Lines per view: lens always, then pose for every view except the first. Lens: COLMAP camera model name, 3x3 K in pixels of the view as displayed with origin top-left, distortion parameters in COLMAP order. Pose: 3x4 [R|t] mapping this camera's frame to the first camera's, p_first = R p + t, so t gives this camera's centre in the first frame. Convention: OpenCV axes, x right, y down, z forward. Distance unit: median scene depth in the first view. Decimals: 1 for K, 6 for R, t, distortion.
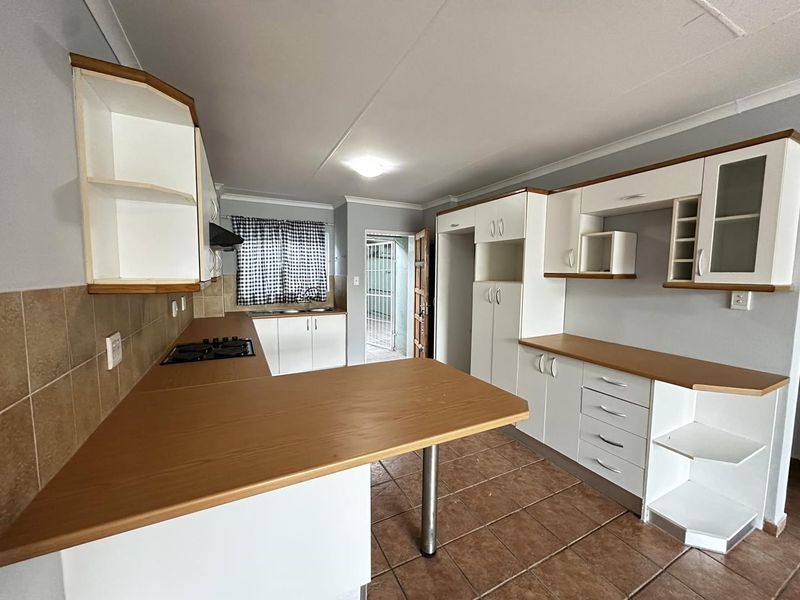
lens RADIAL K [[319.1, 0, 397.4], [0, 319.1, 301.8], [0, 0, 1]] dist [0.007731, 0.000182]
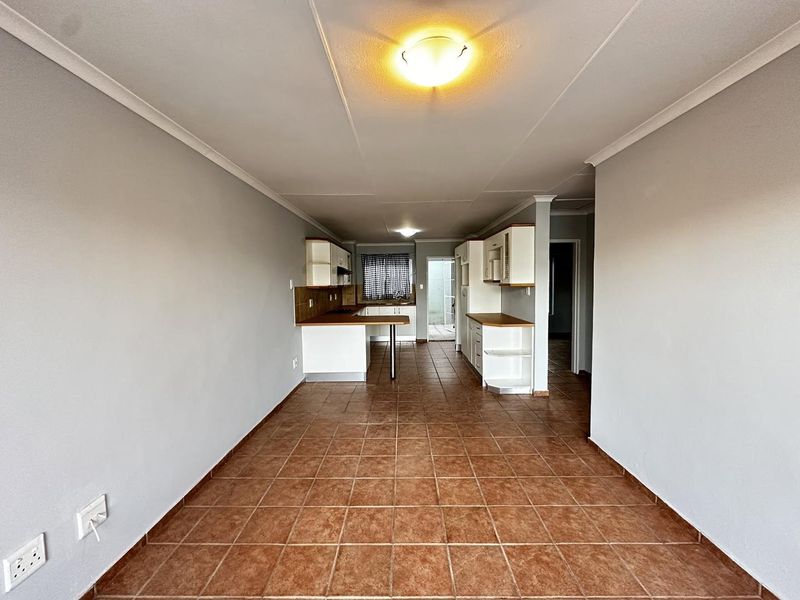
lens RADIAL K [[319.1, 0, 400.8], [0, 319.1, 298.8], [0, 0, 1]] dist [0.007731, 0.000182]
pose [[0.889377, 0.002640, -0.457166, 0.862731], [-0.020209, 0.999233, -0.033544, 0.092884], [0.456727, 0.039073, 0.888748, -0.904871]]
